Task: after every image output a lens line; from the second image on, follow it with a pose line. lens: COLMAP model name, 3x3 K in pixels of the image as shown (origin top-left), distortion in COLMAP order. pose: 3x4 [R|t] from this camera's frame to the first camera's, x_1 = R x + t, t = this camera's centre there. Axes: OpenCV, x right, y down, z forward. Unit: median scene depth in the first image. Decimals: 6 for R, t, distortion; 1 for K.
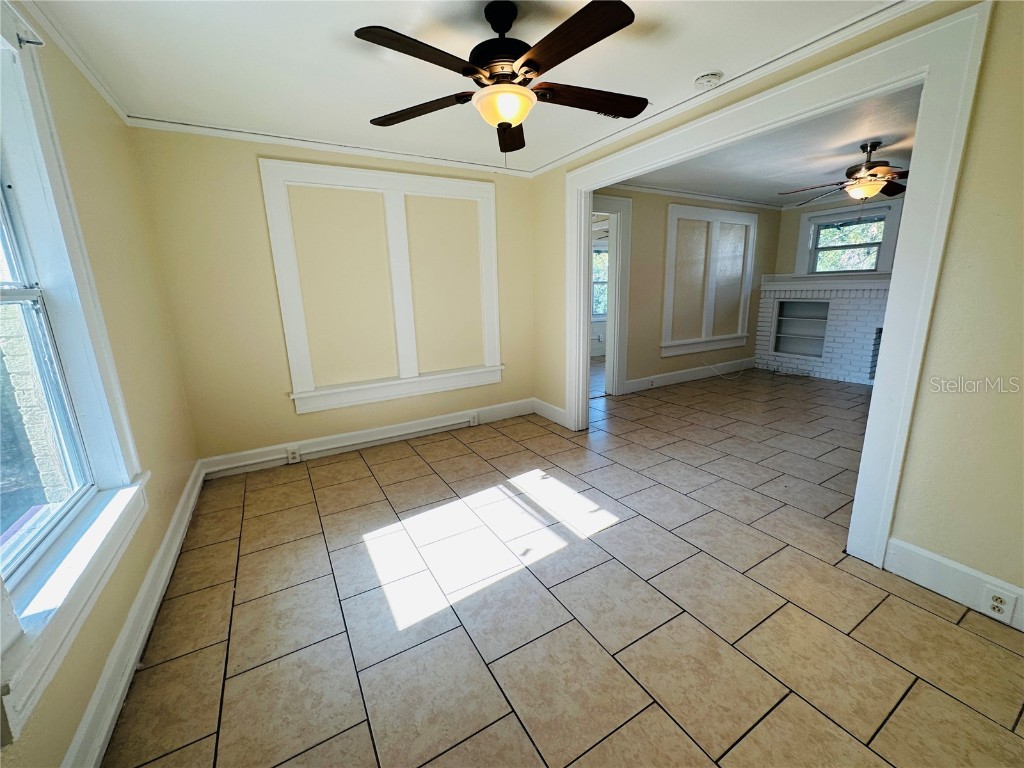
lens RADIAL K [[409.3, 0, 512.8], [0, 409.3, 382.1], [0, 0, 1]] dist [-0.002060, 0.000453]
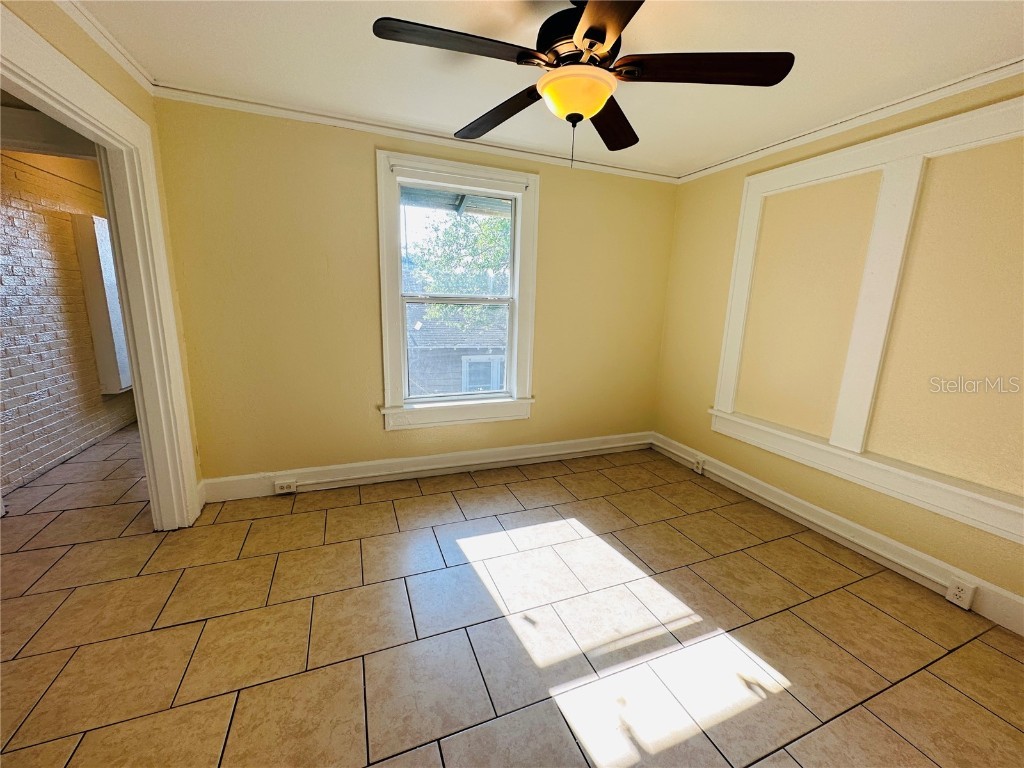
lens RADIAL K [[409.3, 0, 512.8], [0, 409.3, 382.1], [0, 0, 1]] dist [-0.002060, 0.000453]
pose [[-0.149423, 0.222018, -0.963525, 0.317995], [-0.244860, 0.935804, 0.253603, -0.108431], [0.957975, 0.273823, -0.085467, 0.384455]]
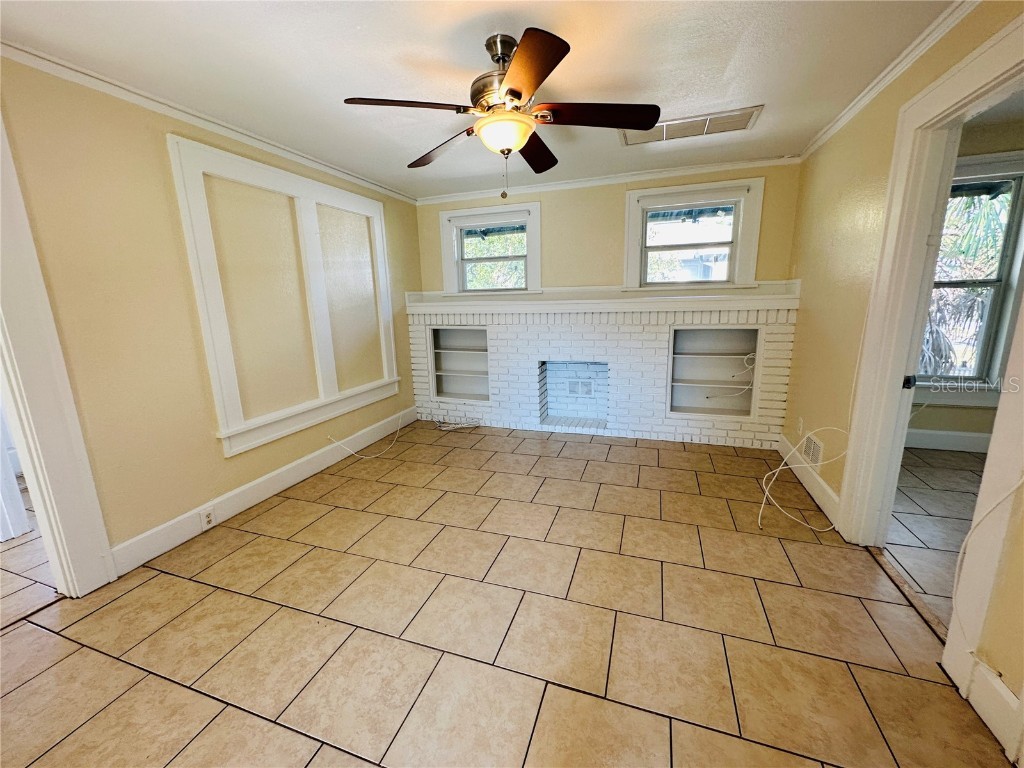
lens RADIAL K [[409.3, 0, 512.8], [0, 409.3, 382.1], [0, 0, 1]] dist [-0.002060, 0.000453]
pose [[0.761629, -0.124875, 0.635867, 0.349322], [0.146643, 0.989015, 0.018581, -0.117045], [-0.631202, 0.079094, 0.771575, 0.430979]]
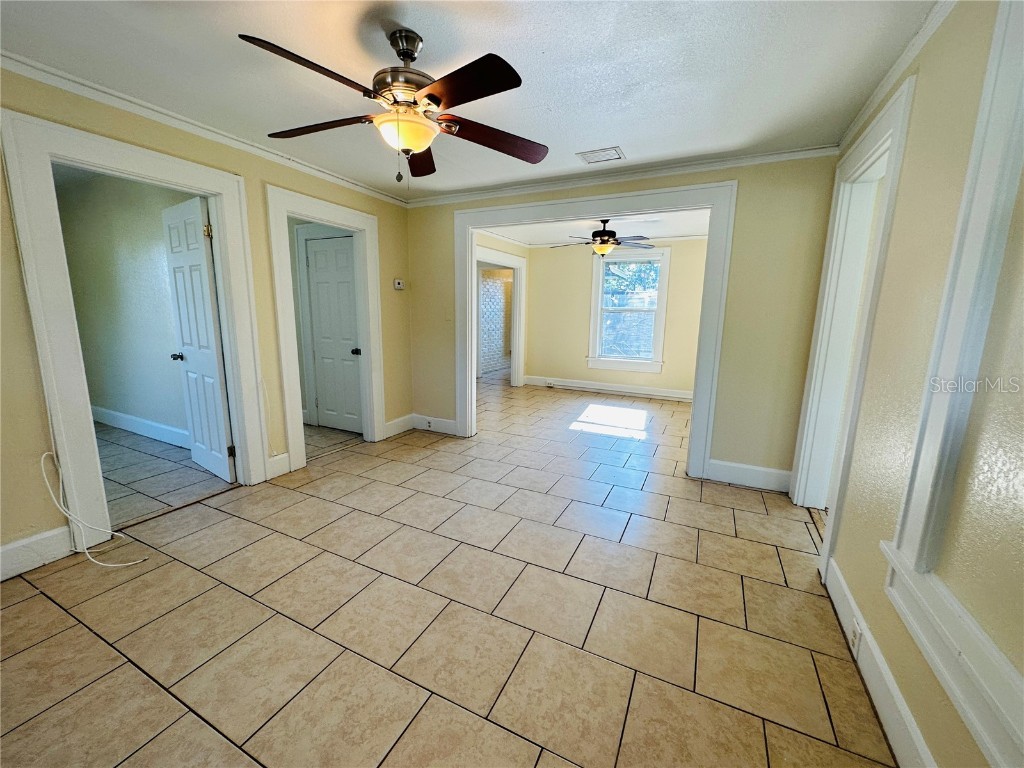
lens RADIAL K [[409.3, 0, 512.8], [0, 409.3, 382.1], [0, 0, 1]] dist [-0.002060, 0.000453]
pose [[-0.833326, 0.108390, -0.542051, 0.740401], [-0.117294, 0.923587, 0.365006, -0.269712], [0.540194, 0.367749, -0.756935, 1.090451]]
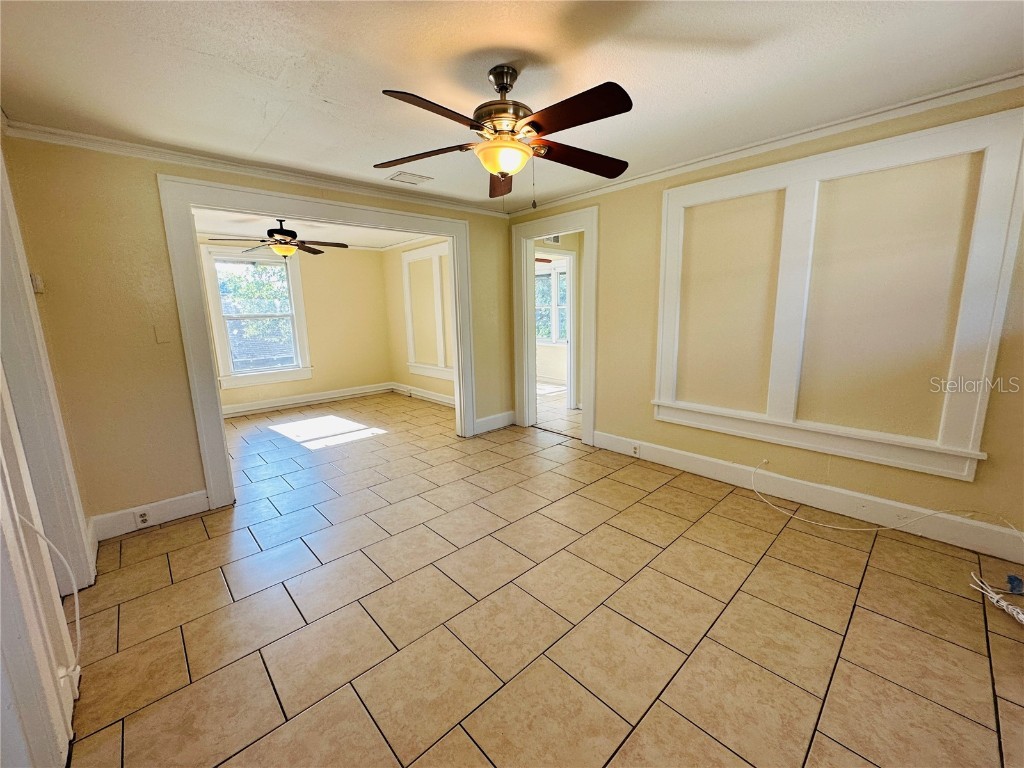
lens RADIAL K [[409.3, 0, 512.8], [0, 409.3, 382.1], [0, 0, 1]] dist [-0.002060, 0.000453]
pose [[0.220195, 0.193726, -0.956025, 1.007057], [-0.199044, 0.968383, 0.150386, -0.186199], [0.954932, 0.157176, 0.251793, 0.643023]]
